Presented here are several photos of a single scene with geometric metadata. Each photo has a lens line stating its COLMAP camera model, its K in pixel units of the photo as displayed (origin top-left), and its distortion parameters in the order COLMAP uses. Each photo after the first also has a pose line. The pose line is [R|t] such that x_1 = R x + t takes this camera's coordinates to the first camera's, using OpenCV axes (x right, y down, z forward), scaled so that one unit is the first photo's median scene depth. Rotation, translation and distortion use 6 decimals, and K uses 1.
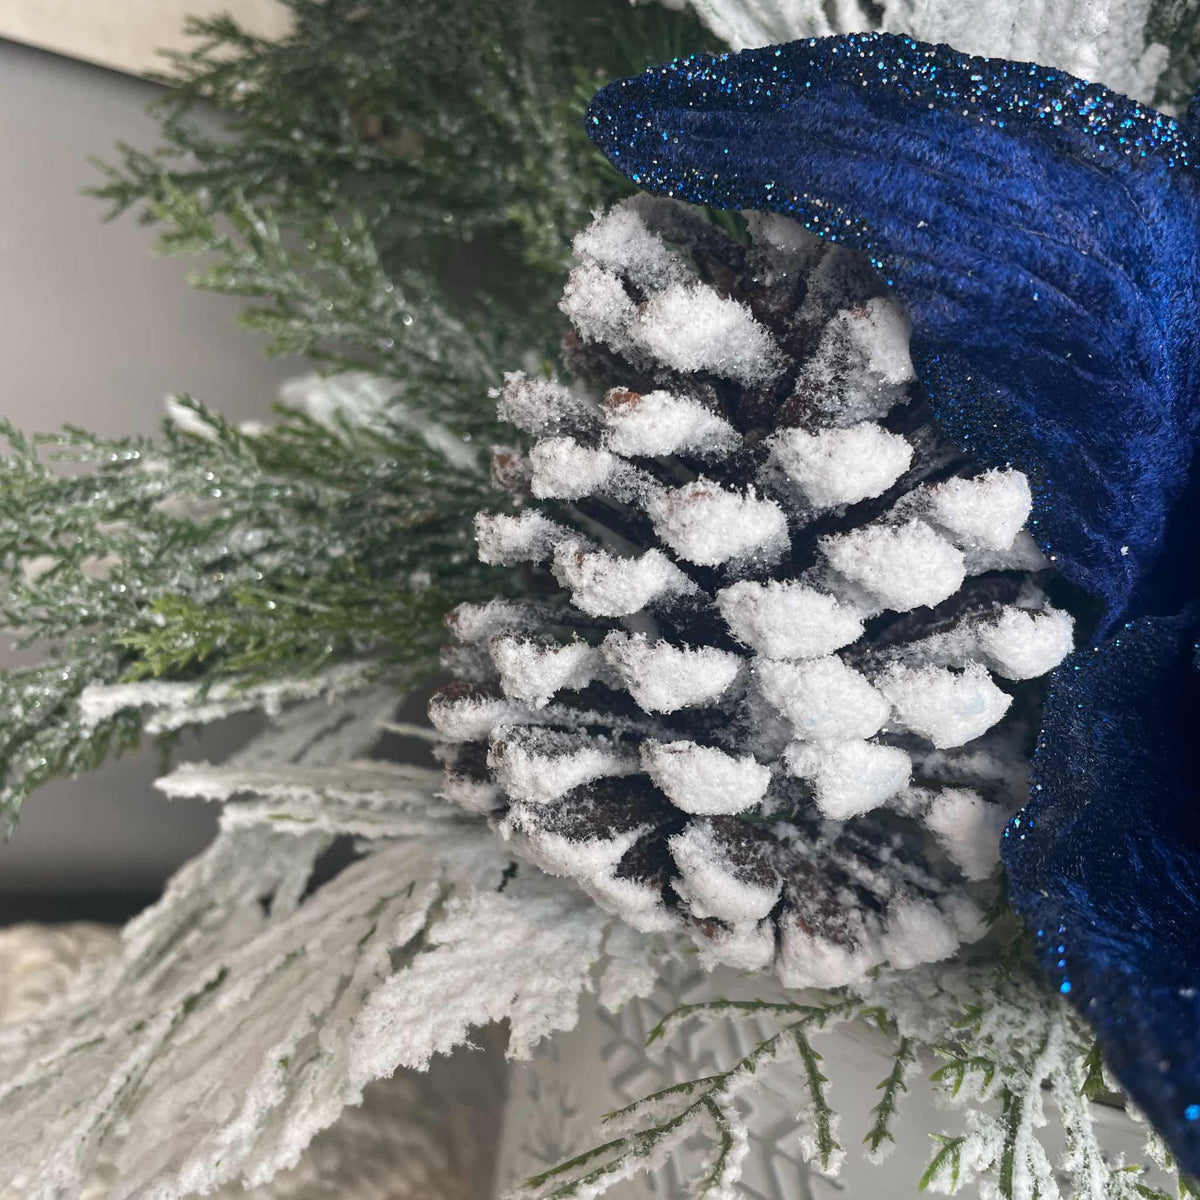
lens RADIAL K [[1249.2, 0, 588.4], [0, 1249.2, 598.7], [0, 0, 1]] dist [0.025181, 0.000000]
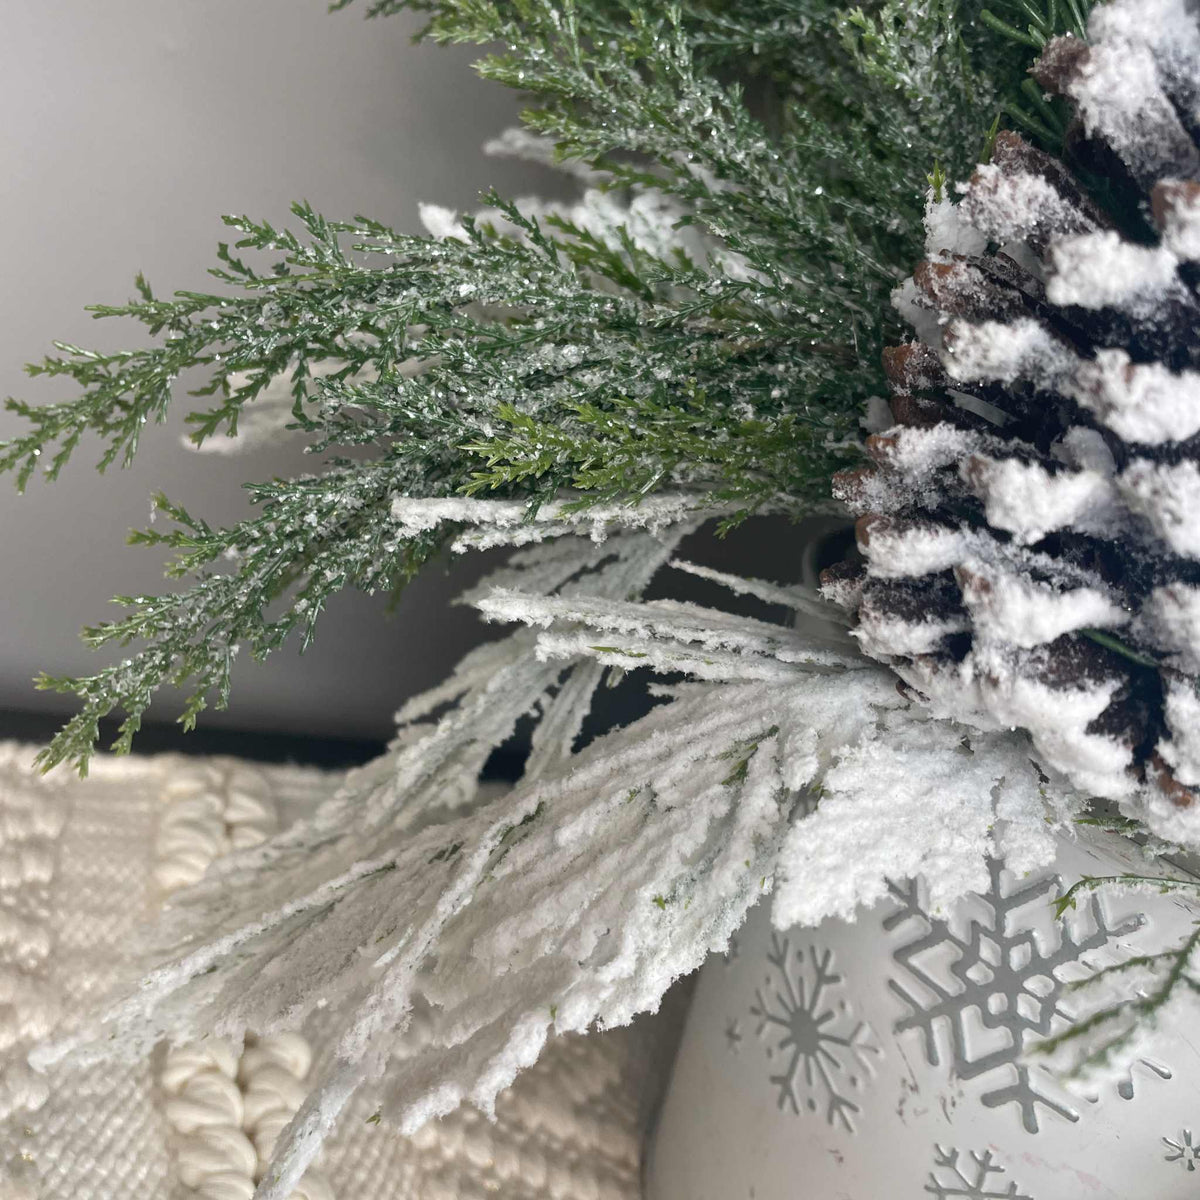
lens RADIAL K [[1249.2, 0, 613.5], [0, 1249.2, 596.7], [0, 0, 1]] dist [0.025181, 0.000000]
pose [[0.997030, 0.076886, -0.004415, -0.238299], [-0.076185, 0.993077, 0.089406, 0.049913], [0.011258, -0.088804, 0.995986, 0.069636]]
